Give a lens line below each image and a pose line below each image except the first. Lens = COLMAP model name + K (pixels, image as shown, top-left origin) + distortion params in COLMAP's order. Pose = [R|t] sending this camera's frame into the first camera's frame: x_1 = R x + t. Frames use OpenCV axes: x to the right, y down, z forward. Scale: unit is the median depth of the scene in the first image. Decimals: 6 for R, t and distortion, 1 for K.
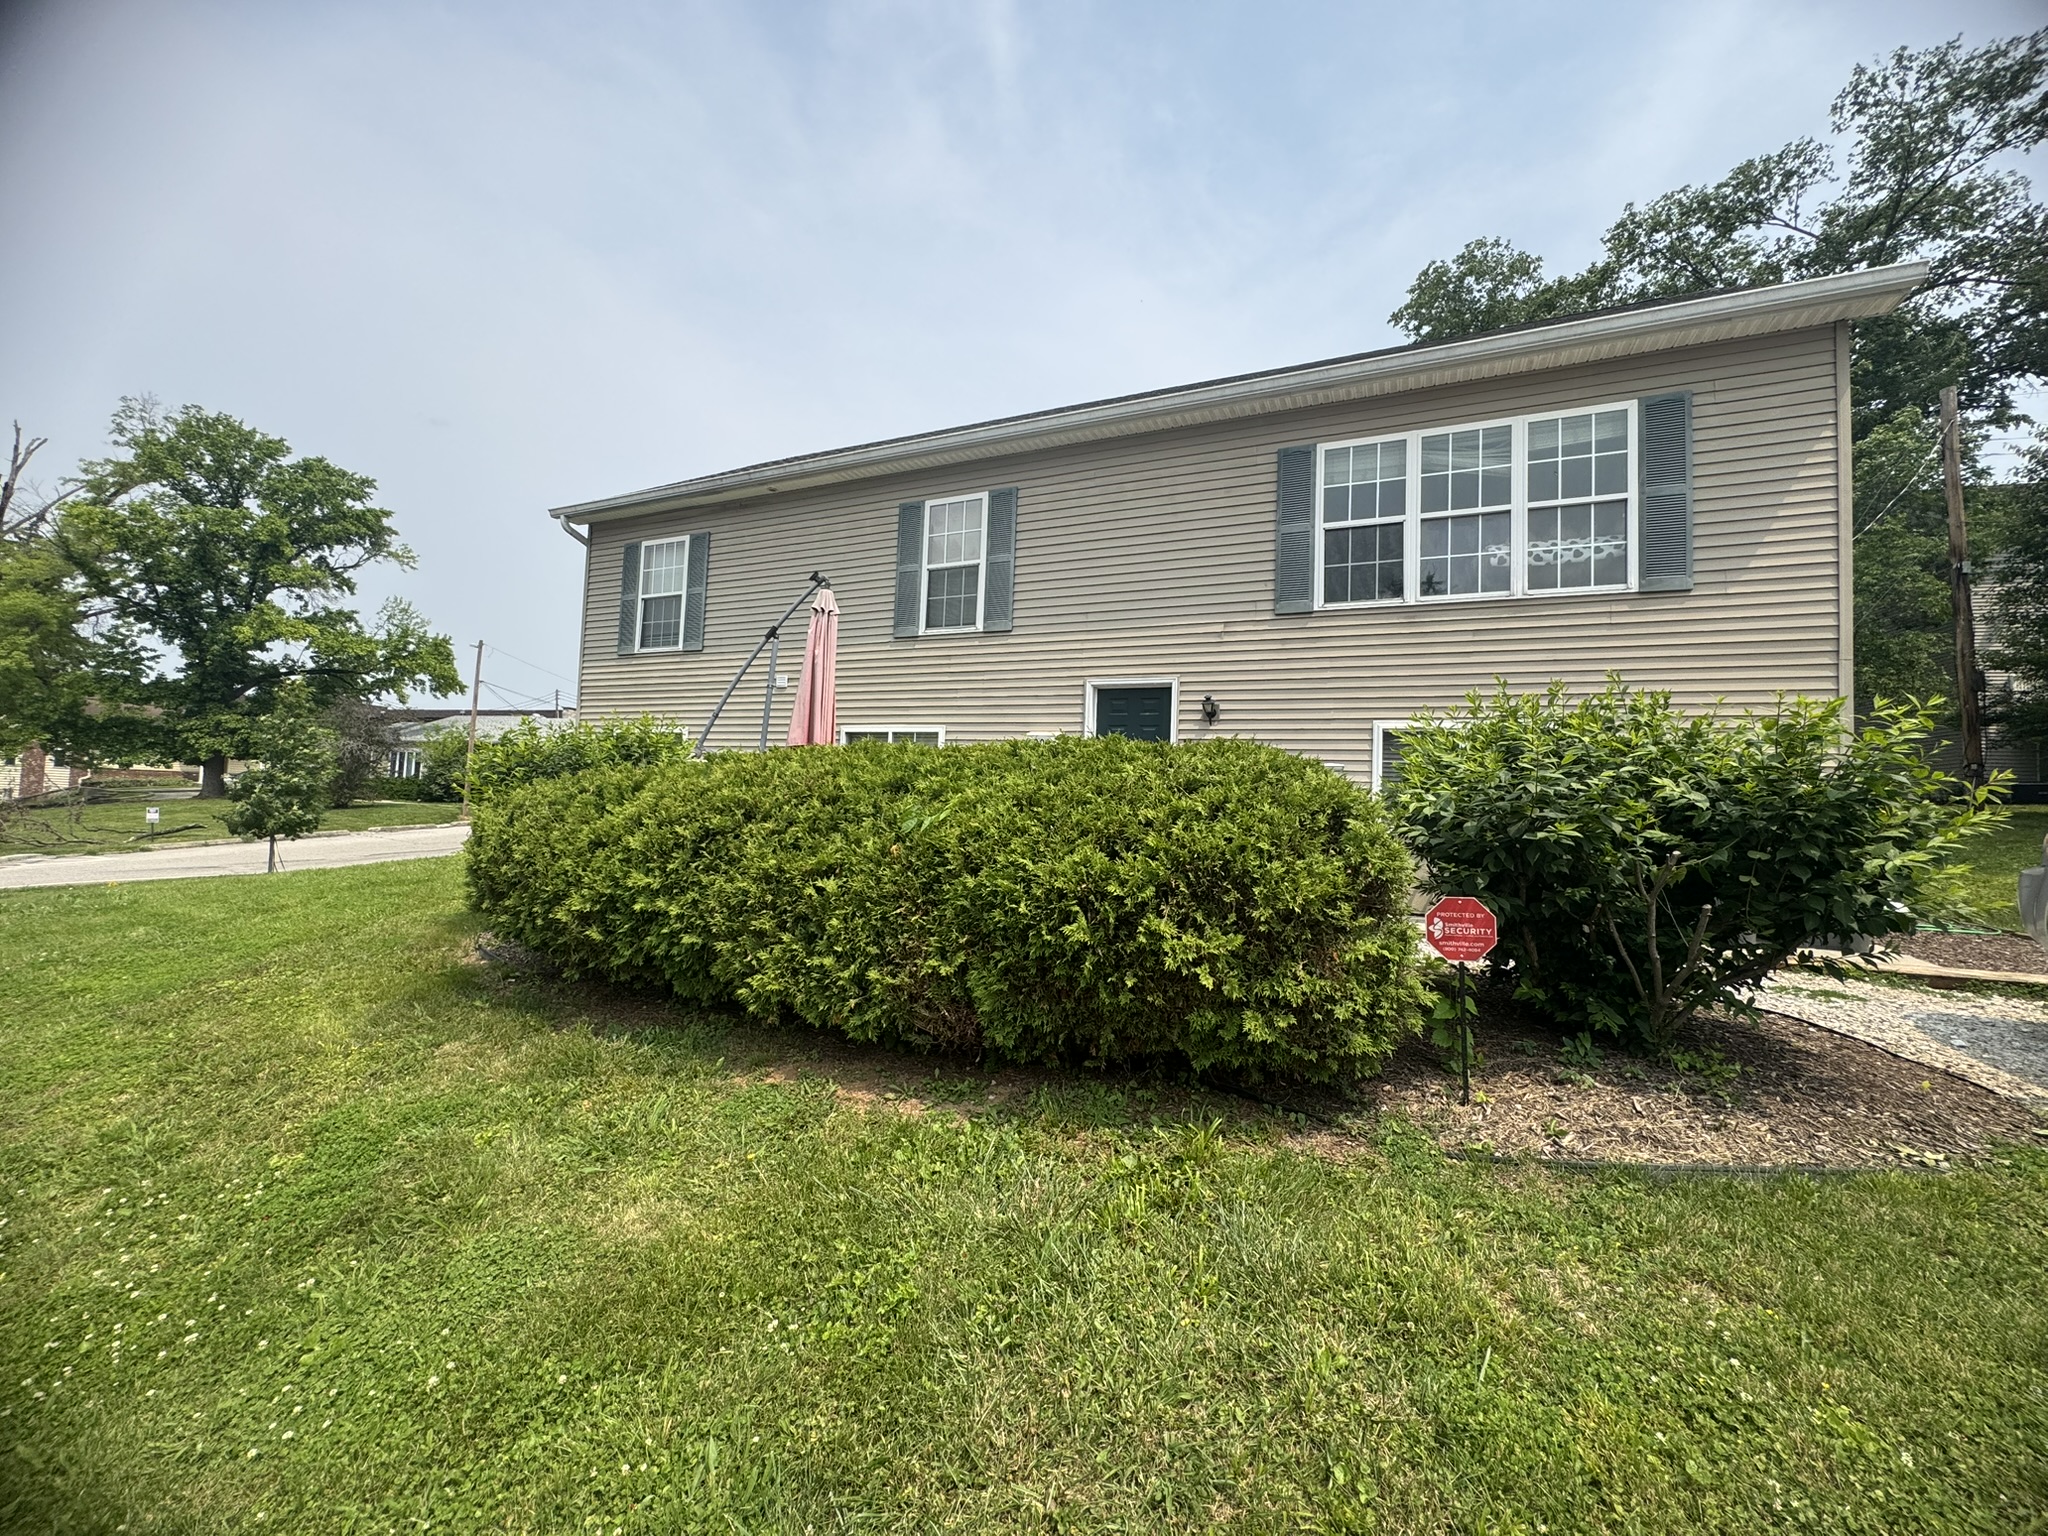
lens RADIAL K [[810.8, 0, 1024.0], [0, 810.8, 768.0], [0, 0, 1]] dist [-0.002259, -0.000053]
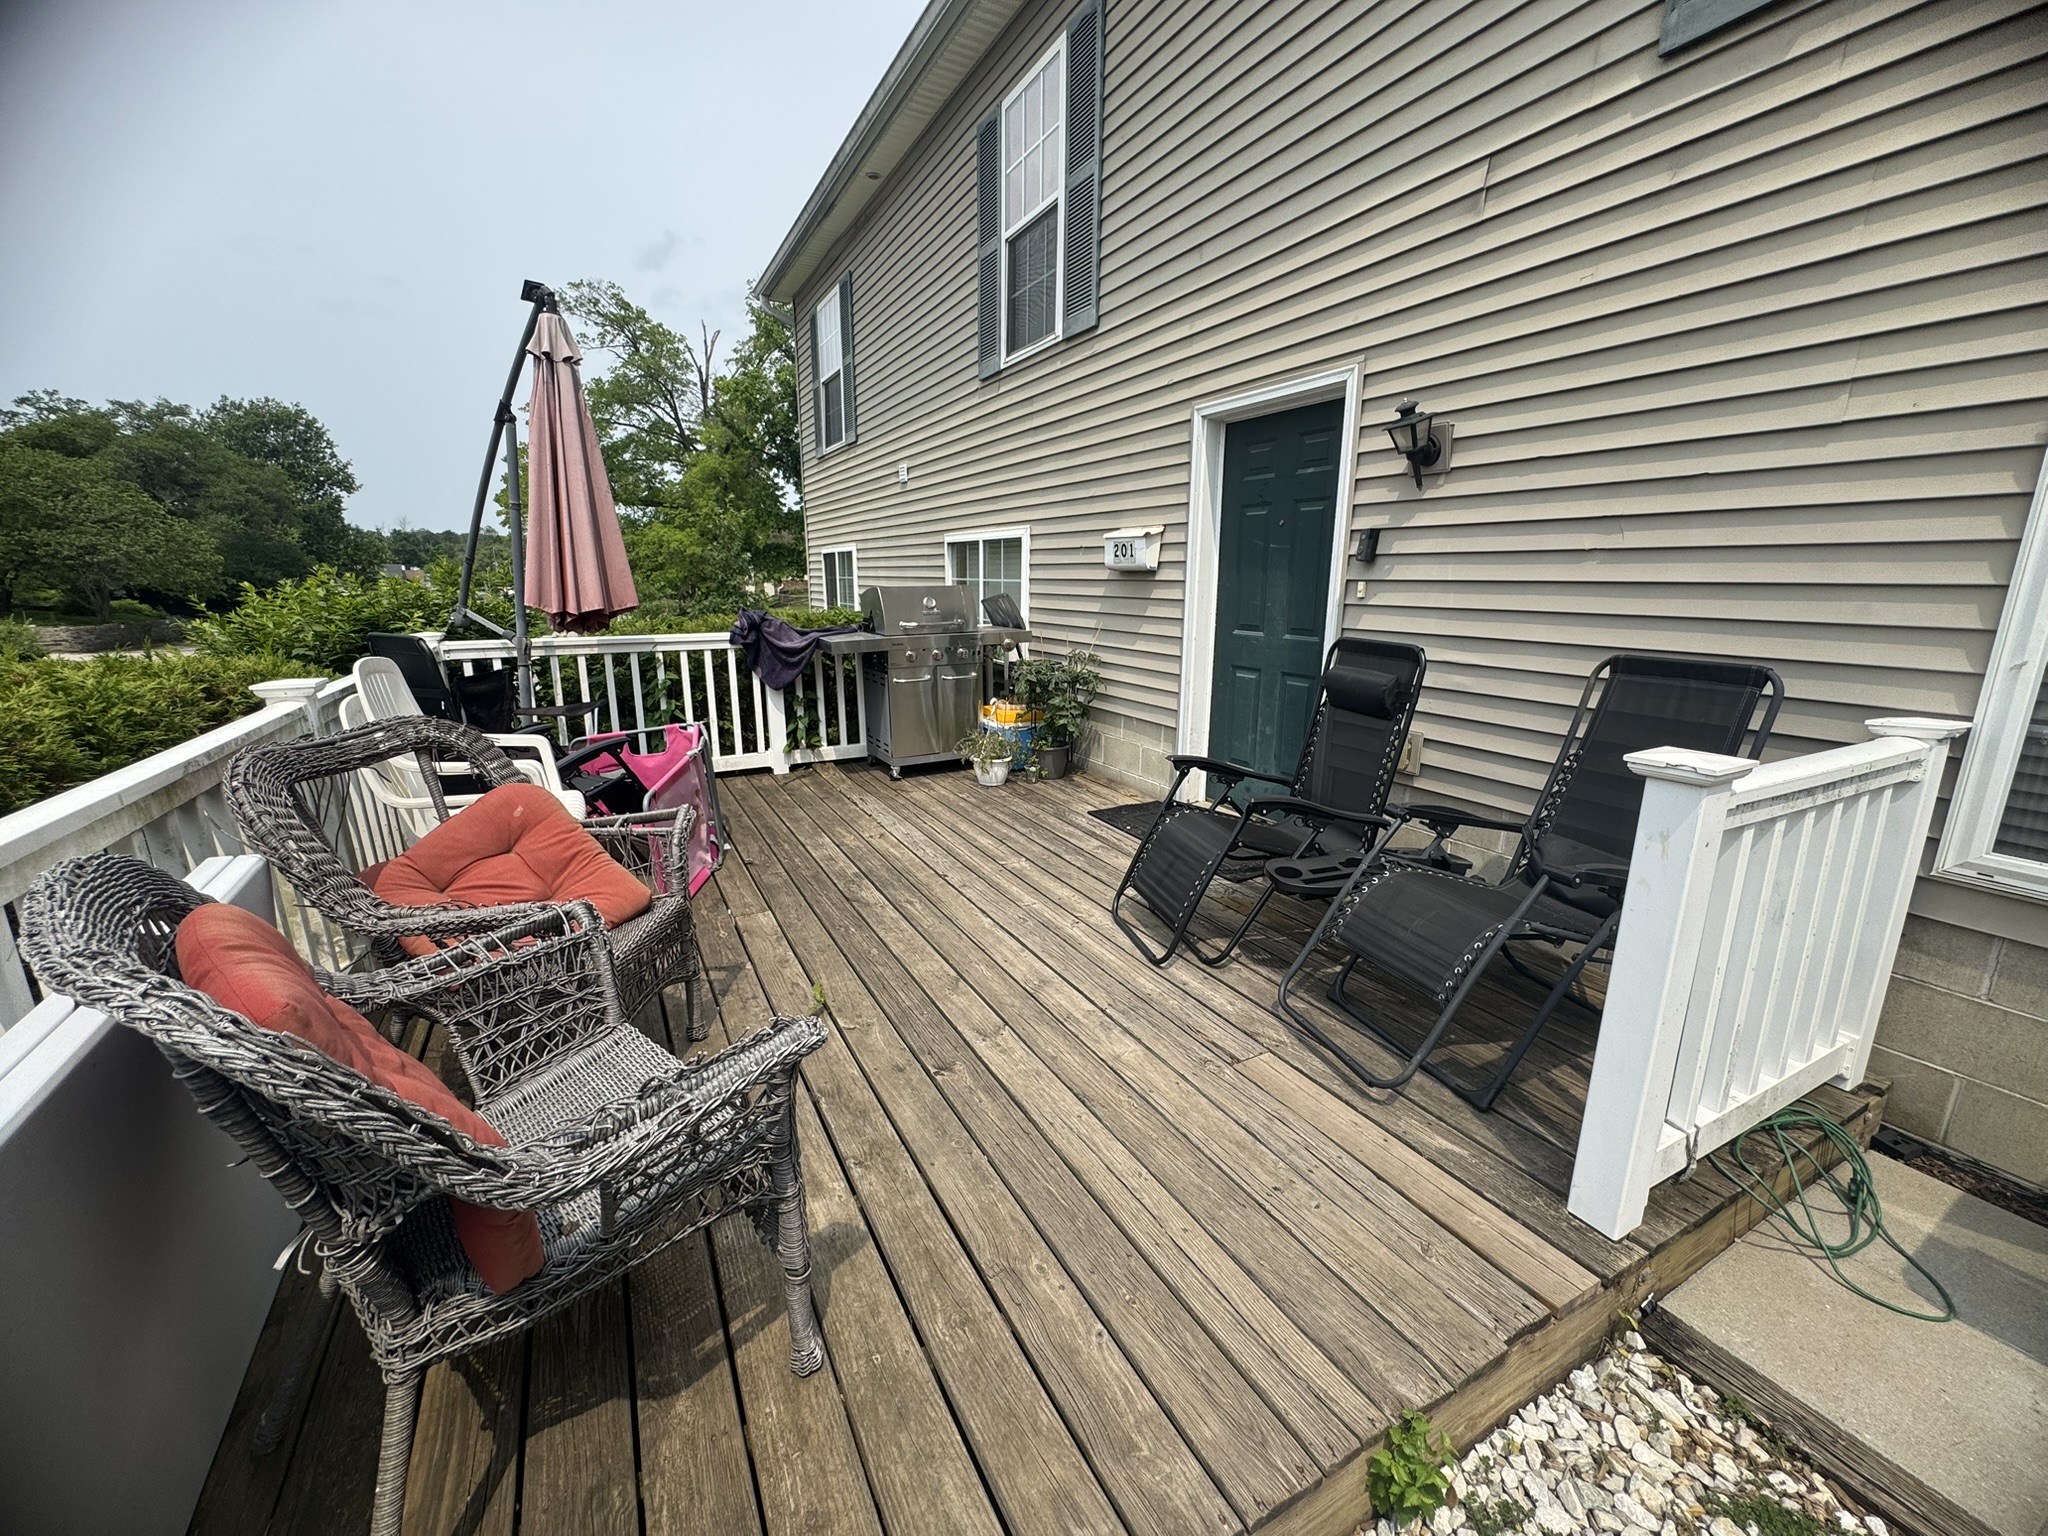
lens RADIAL K [[817.1, 0, 1024.0], [0, 817.1, 768.0], [0, 0, 1]] dist [-0.000233, 0.000131]
pose [[0.798571, 0.100820, -0.593397, 0.309322], [0.057339, 0.968646, 0.241740, -0.027849], [0.599164, -0.227071, 0.767751, 0.554643]]
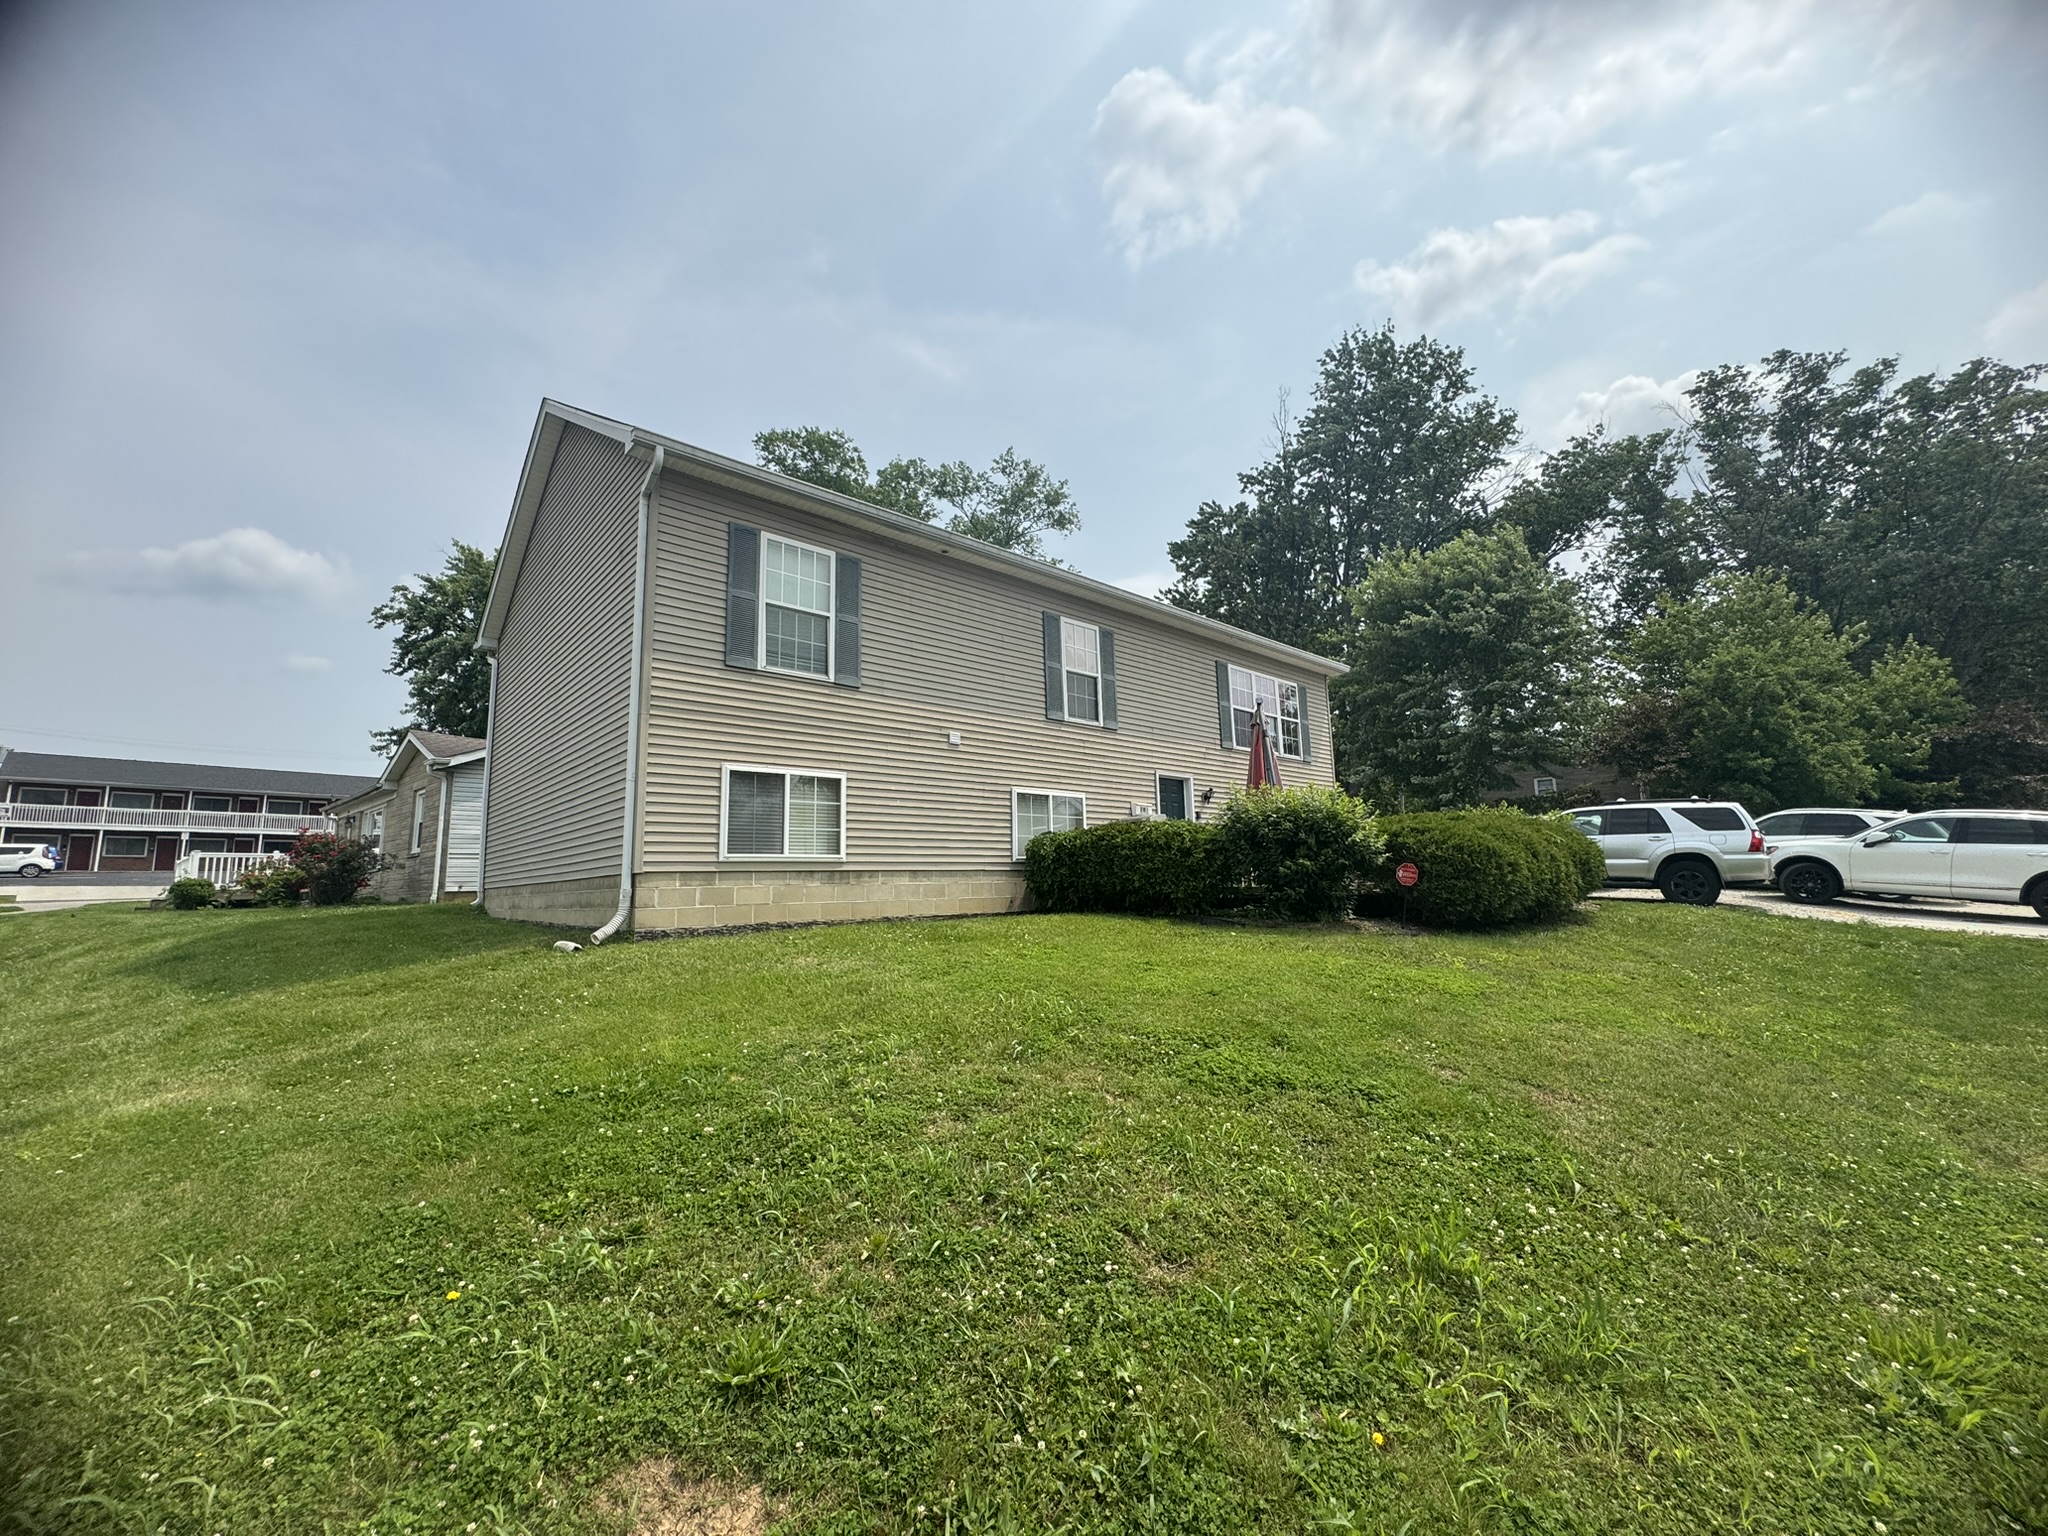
lens RADIAL K [[817.1, 0, 1024.0], [0, 817.1, 768.0], [0, 0, 1]] dist [-0.000233, 0.000131]
pose [[0.391755, 0.084348, 0.916195, -1.513267], [-0.005475, 0.995985, -0.089353, 0.028451], [-0.920053, 0.029988, 0.390643, 0.644774]]
